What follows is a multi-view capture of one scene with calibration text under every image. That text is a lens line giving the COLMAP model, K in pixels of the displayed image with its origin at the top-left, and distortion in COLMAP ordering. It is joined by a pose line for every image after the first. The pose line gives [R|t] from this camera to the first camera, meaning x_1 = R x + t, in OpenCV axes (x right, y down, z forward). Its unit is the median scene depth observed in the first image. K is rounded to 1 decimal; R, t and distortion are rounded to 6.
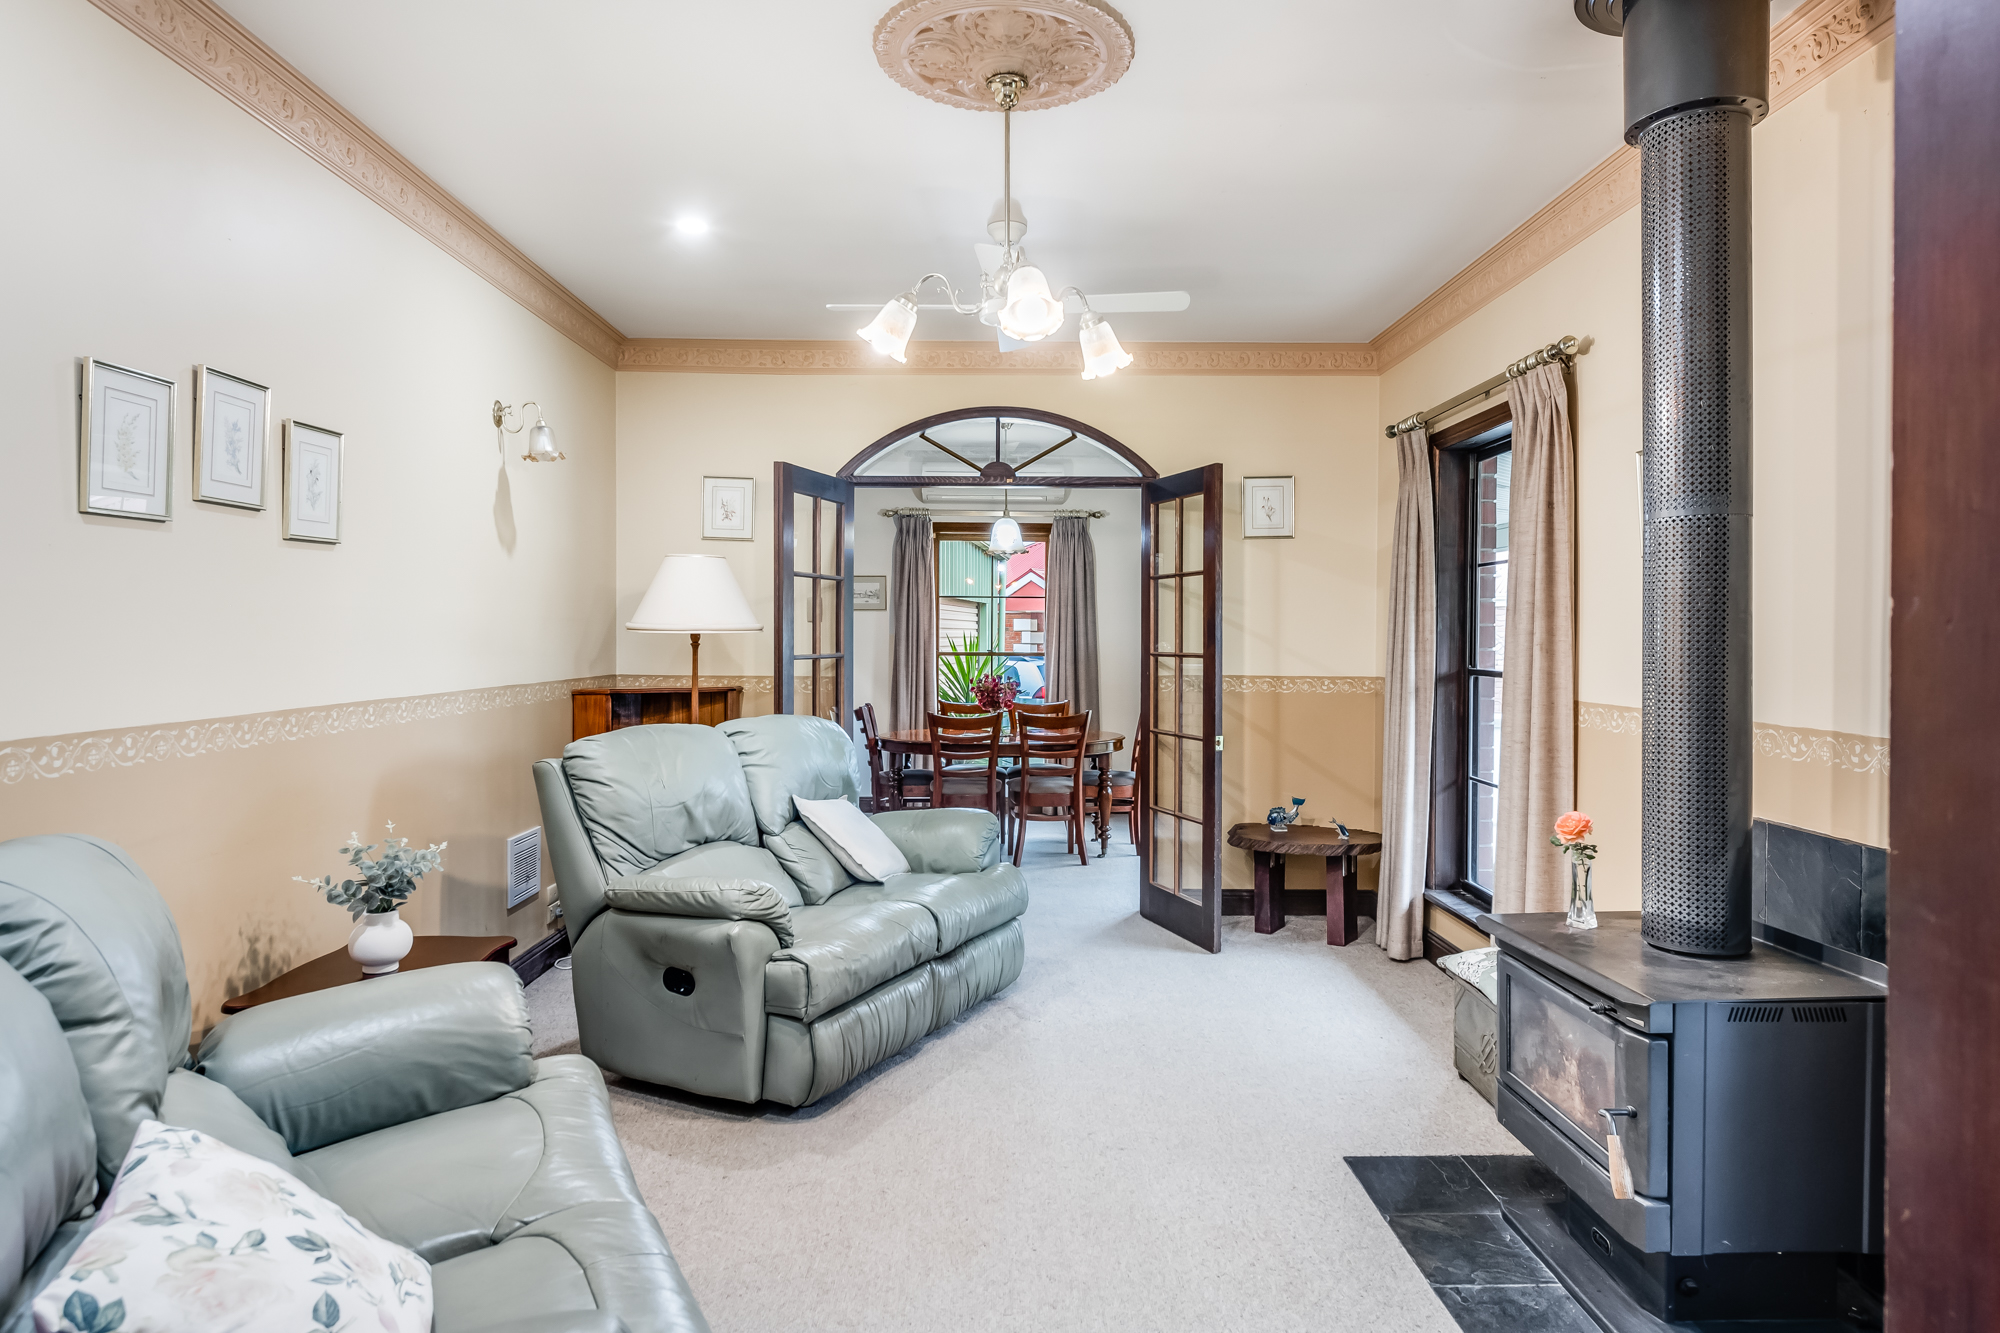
lens RADIAL K [[1228.1, 0, 994.3], [0, 1228.1, 663.4], [0, 0, 1]] dist [0.001255, 0.000507]
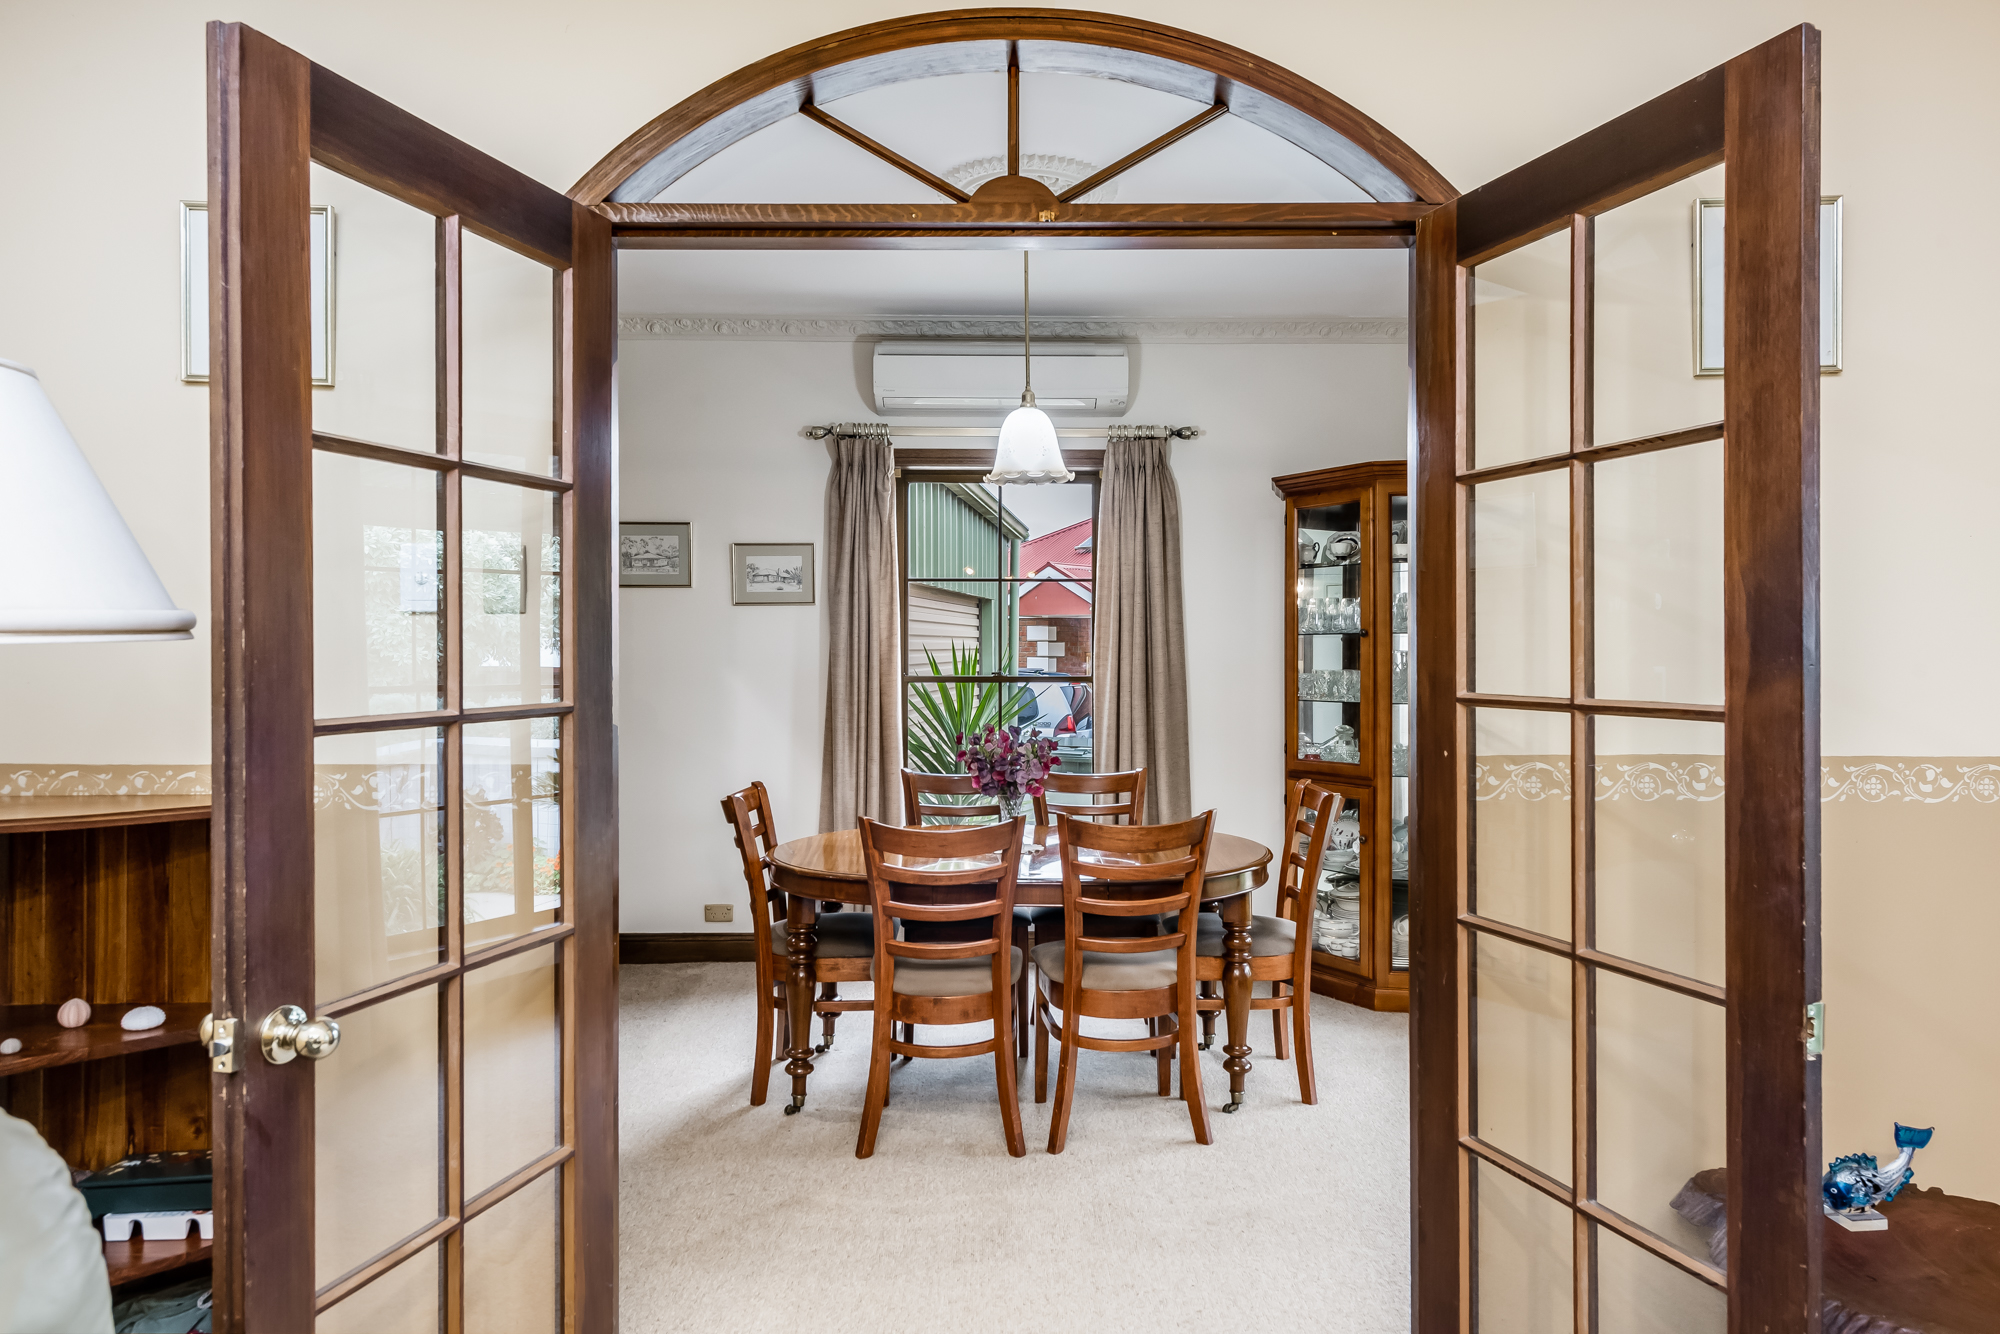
lens RADIAL K [[1325.0, 0, 1005.0], [0, 1325.0, 666.4], [0, 0, 1]] dist [0.000376, 0.000066]
pose [[0.999985, -0.005083, 0.001852, -0.000903], [0.005098, 0.999954, -0.008150, -0.010868], [-0.001810, 0.008159, 0.999965, 0.469651]]
